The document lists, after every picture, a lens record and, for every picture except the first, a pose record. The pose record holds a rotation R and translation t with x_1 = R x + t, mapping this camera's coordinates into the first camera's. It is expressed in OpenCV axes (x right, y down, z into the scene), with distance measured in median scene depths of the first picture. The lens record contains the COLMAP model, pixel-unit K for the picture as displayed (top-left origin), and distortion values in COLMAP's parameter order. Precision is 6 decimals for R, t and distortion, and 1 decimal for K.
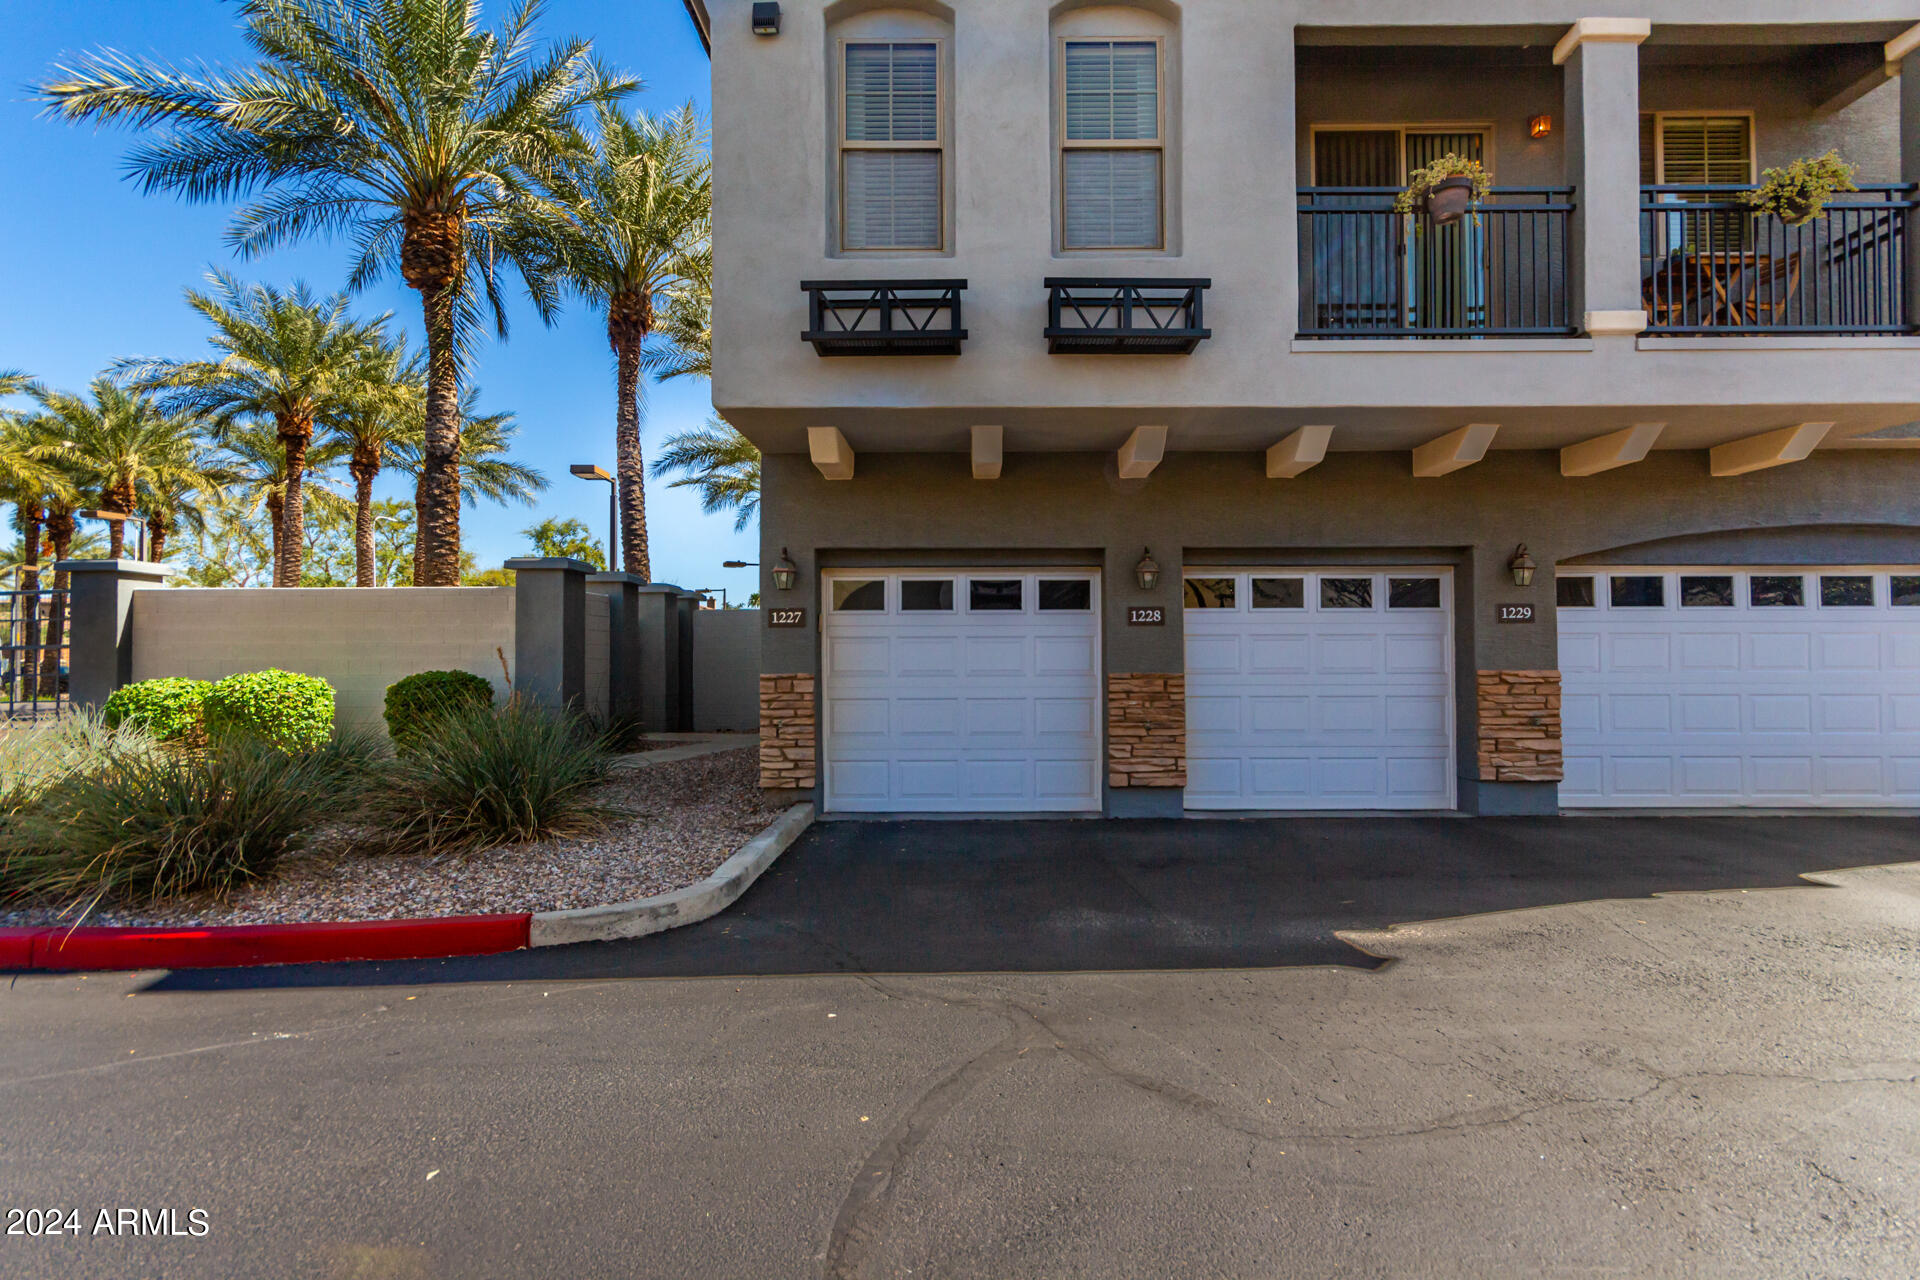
lens RADIAL K [[970.1, 0, 959.6], [0, 970.1, 659.7], [0, 0, 1]] dist [-0.001495, 0.000207]
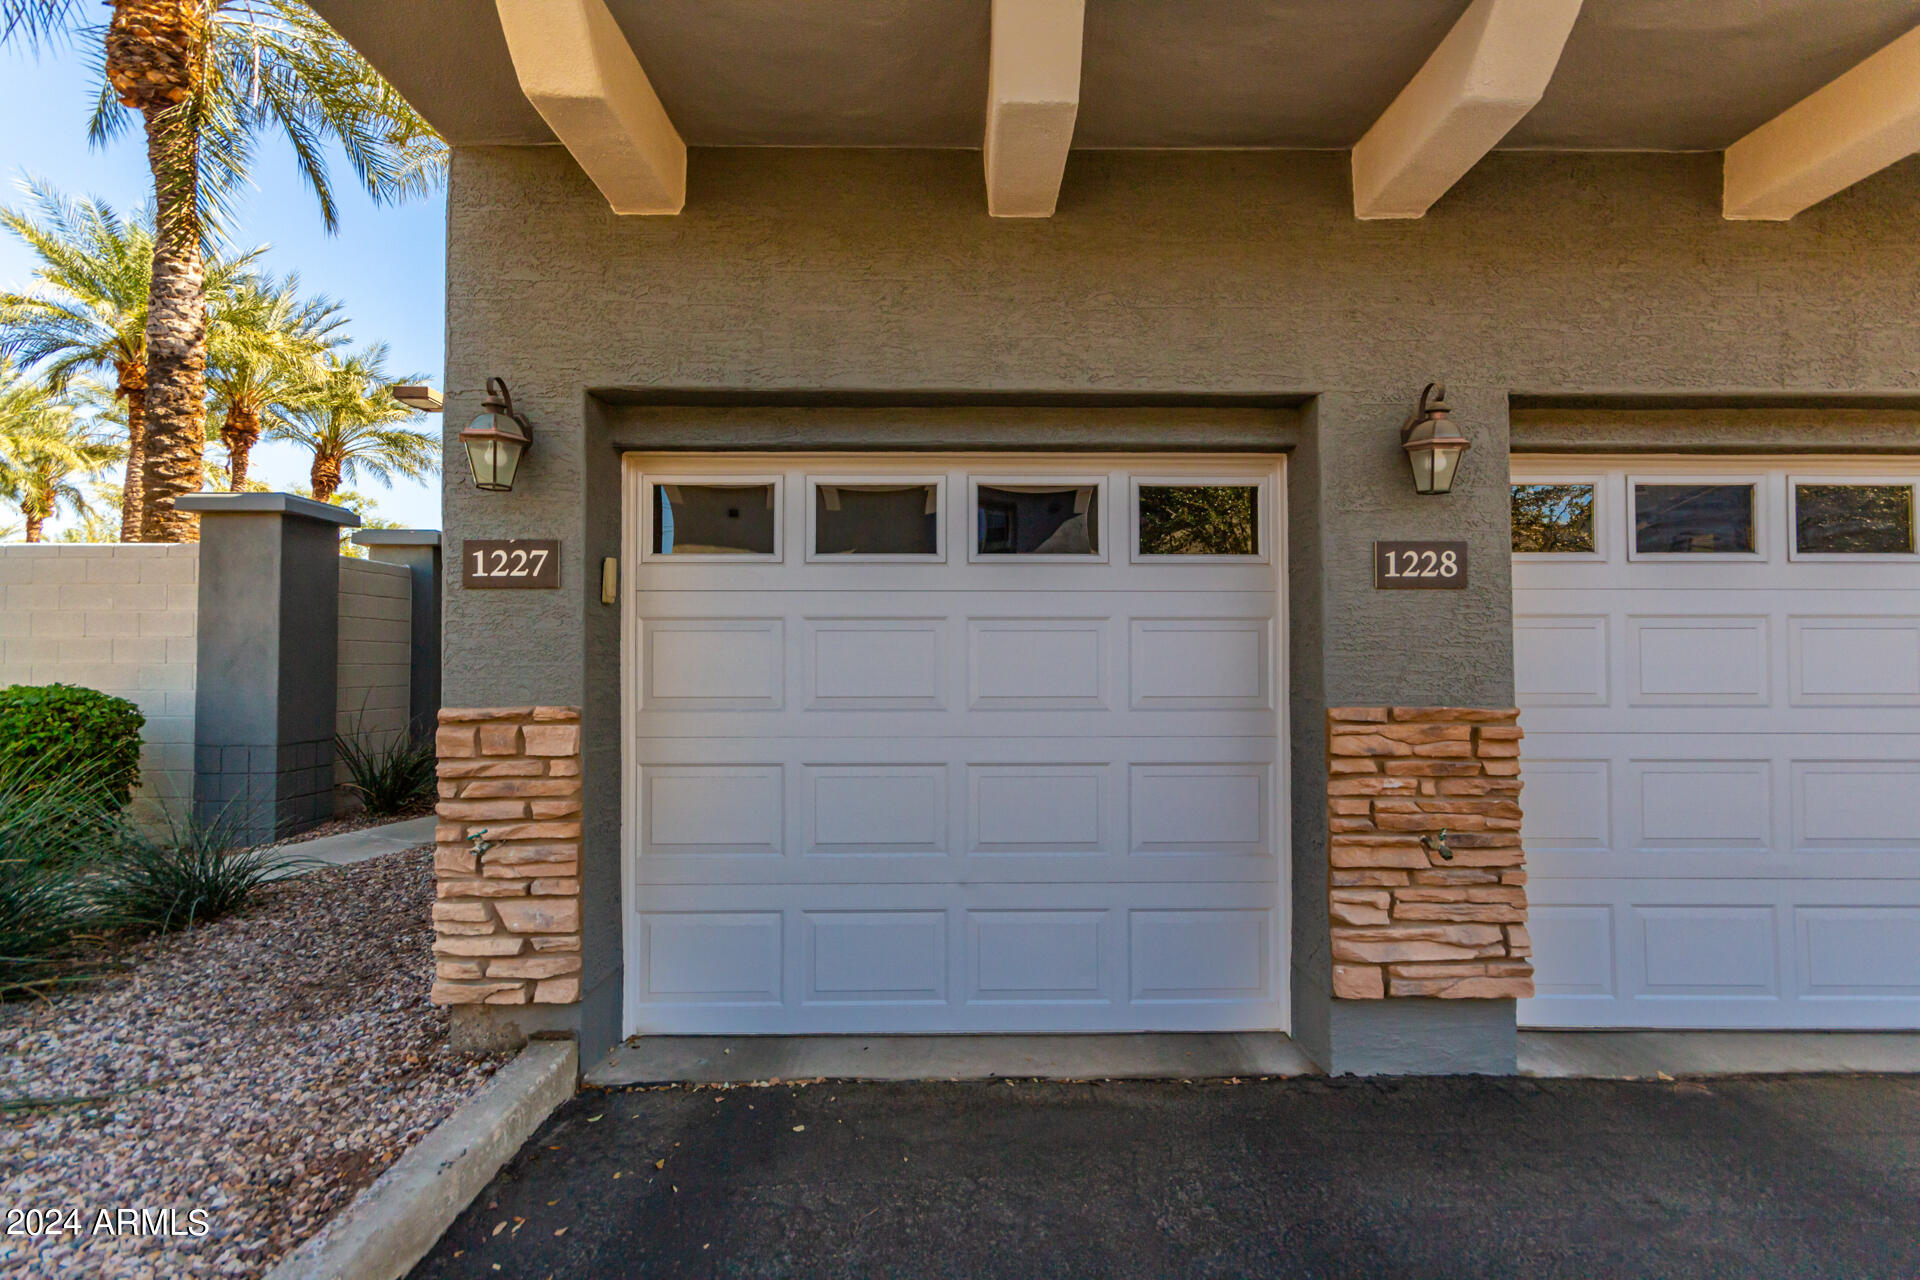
lens RADIAL K [[952.8, 0, 960.0], [0, 952.8, 640.0], [0, 0, 1]] dist [0.000831, 0.000199]
pose [[0.999887, 0.003318, 0.014631, -0.002861], [-0.002962, 0.999701, -0.024285, -0.003868], [-0.014707, 0.024239, 0.999598, 0.607834]]
